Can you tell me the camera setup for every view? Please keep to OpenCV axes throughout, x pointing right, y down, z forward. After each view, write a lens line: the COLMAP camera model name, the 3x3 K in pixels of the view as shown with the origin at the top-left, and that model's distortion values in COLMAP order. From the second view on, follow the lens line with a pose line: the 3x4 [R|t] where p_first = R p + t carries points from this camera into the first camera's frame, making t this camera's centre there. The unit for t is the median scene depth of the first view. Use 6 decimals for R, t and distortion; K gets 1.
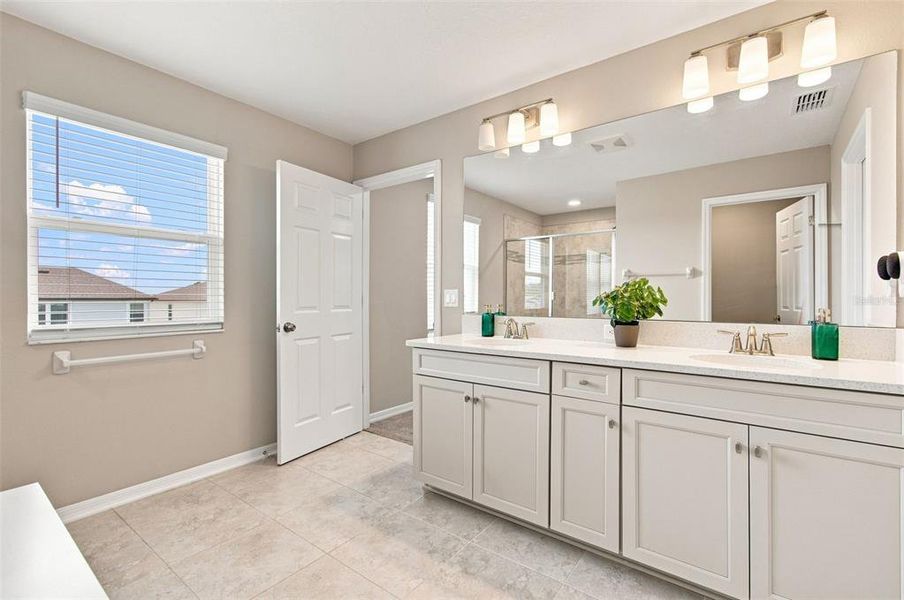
lens RADIAL K [[408.7, 0, 449.3], [0, 408.7, 296.6], [0, 0, 1]] dist [0.000016, 0.000508]
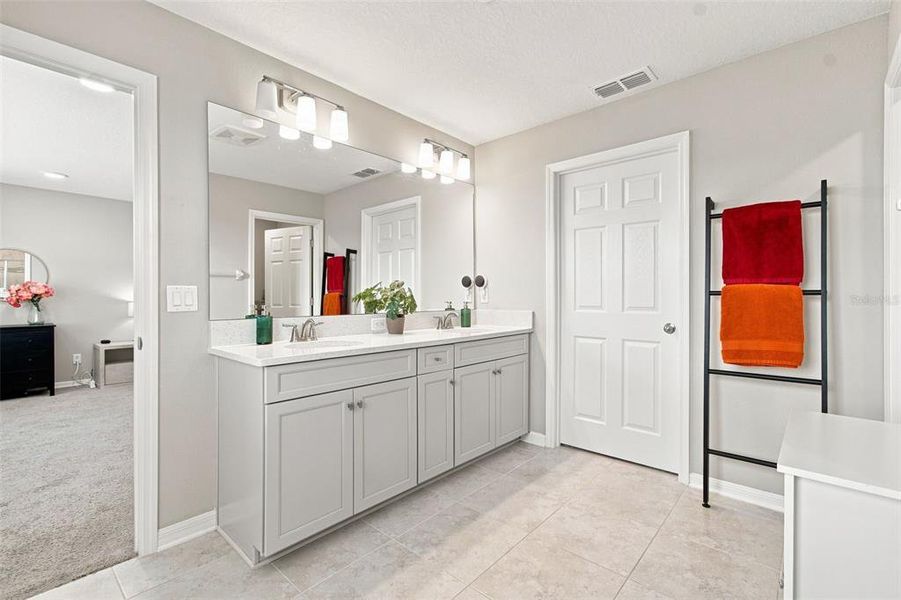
lens RADIAL K [[407.3, 0, 447.8], [0, 407.3, 296.6], [0, 0, 1]] dist [0.000016, 0.000508]
pose [[0.074708, 0.002480, 0.997202, -0.813890], [-0.000161, 0.999997, -0.002475, 0.004327], [-0.997205, 0.000024, 0.074709, 0.684176]]
